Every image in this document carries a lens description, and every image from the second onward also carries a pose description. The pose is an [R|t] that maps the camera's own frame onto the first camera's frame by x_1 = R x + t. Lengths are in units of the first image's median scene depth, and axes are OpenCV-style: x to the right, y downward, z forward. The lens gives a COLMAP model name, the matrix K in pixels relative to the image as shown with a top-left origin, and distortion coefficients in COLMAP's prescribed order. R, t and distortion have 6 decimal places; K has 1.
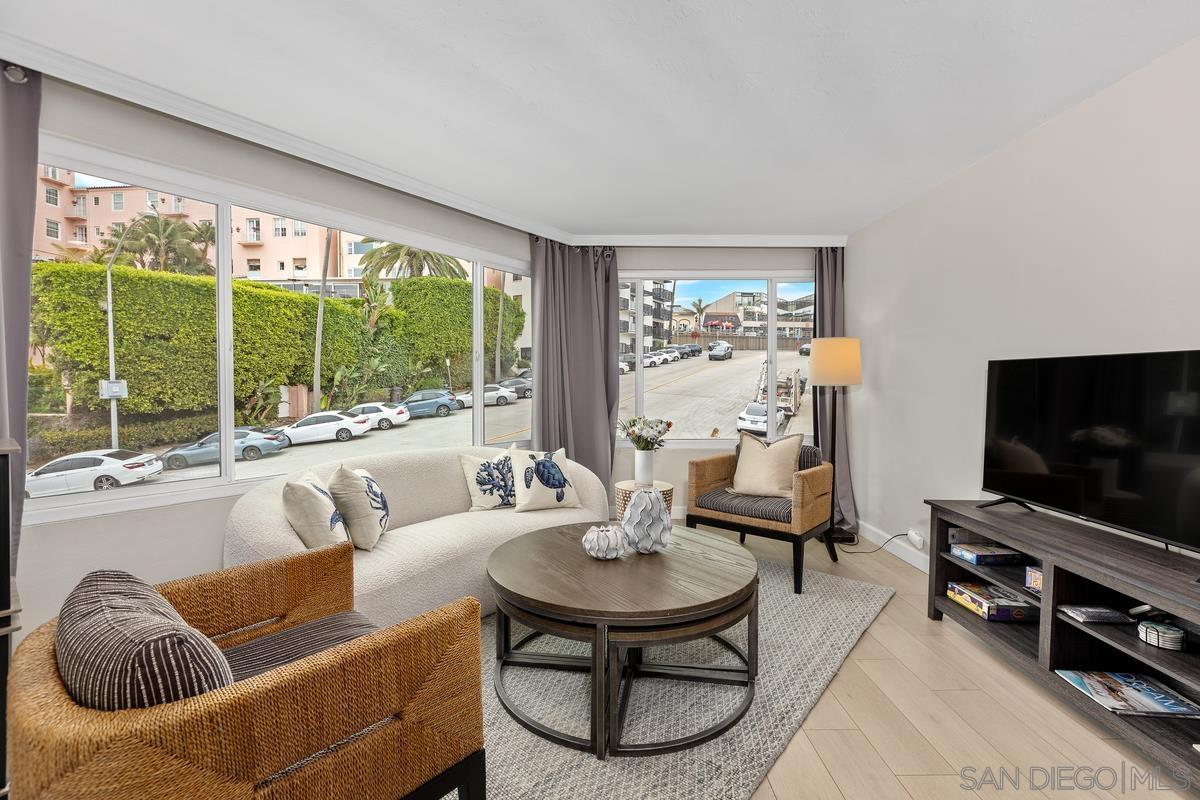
lens RADIAL K [[552.1, 0, 598.9], [0, 552.1, 391.7], [0, 0, 1]] dist [0.004862, 0.000528]
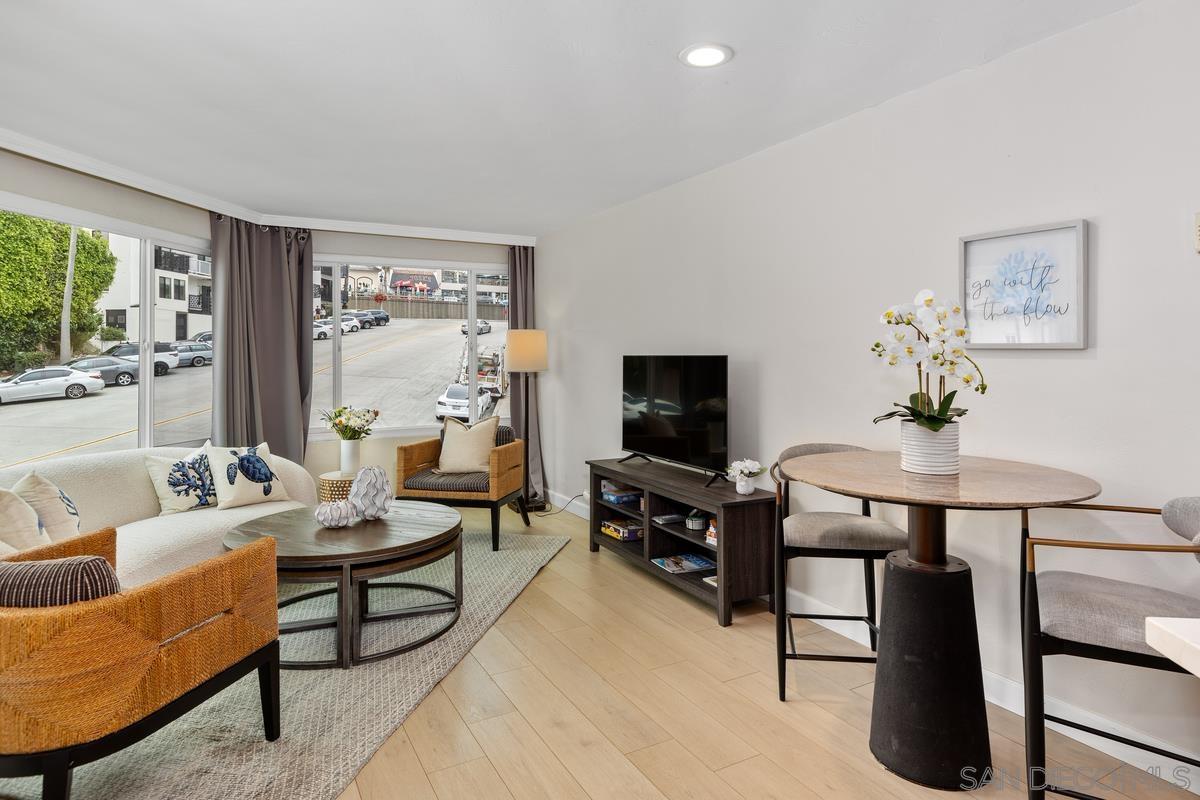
lens RADIAL K [[695.1, 0, 611.4], [0, 695.1, 357.2], [0, 0, 1]] dist [-0.001913, -0.000350]
pose [[0.880090, -0.009388, 0.474714, -0.114300], [0.017807, 0.999754, -0.013241, -0.023137], [-0.474473, 0.020106, 0.880041, -0.401115]]
